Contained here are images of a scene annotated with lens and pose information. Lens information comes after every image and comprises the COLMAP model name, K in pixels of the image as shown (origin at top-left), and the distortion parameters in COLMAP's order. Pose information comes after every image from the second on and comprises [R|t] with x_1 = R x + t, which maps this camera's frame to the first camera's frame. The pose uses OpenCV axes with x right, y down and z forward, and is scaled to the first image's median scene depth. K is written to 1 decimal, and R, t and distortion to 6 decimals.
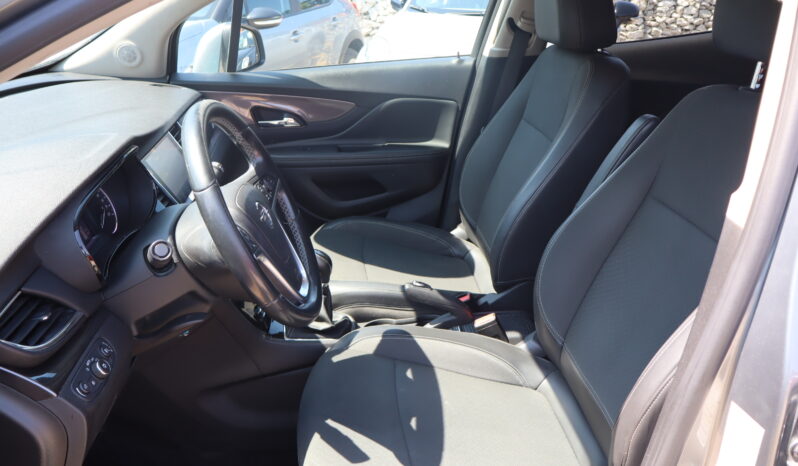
lens RADIAL K [[670.2, 0, 403.4], [0, 670.2, 234.4], [0, 0, 1]] dist [-0.005170, 0.006081]
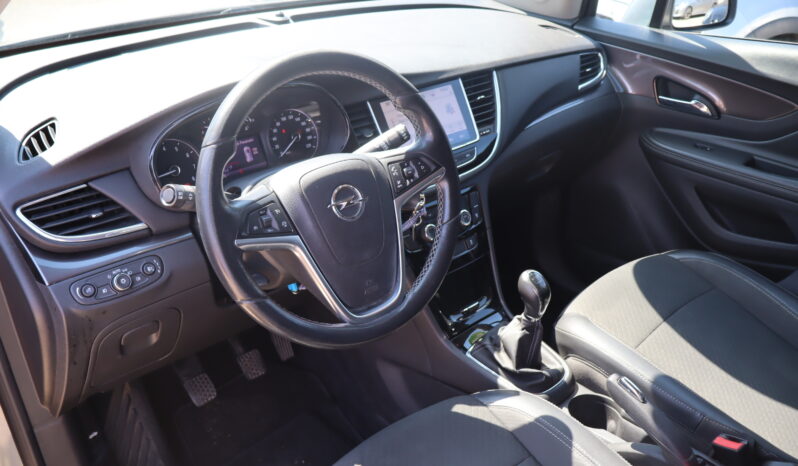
lens RADIAL K [[670.2, 0, 403.4], [0, 670.2, 234.4], [0, 0, 1]] dist [-0.005170, 0.006081]
pose [[0.603333, 0.390933, -0.695097, 0.211384], [-0.324793, 0.916499, 0.233537, -0.105717], [0.728353, 0.084862, 0.679926, 0.261163]]
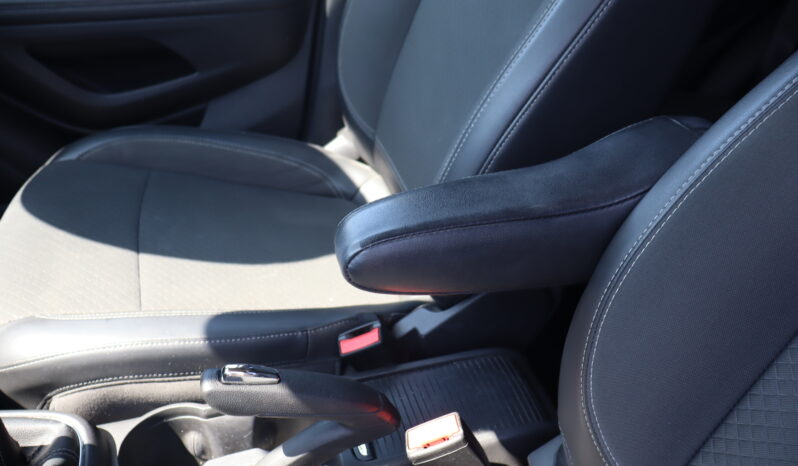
lens RADIAL K [[670.2, 0, 403.4], [0, 670.2, 234.4], [0, 0, 1]] dist [-0.005170, 0.006081]
pose [[0.982291, -0.071863, 0.173032, 0.034959], [0.033877, 0.976421, 0.213201, -0.048252], [-0.184274, -0.203564, 0.961564, 0.475406]]
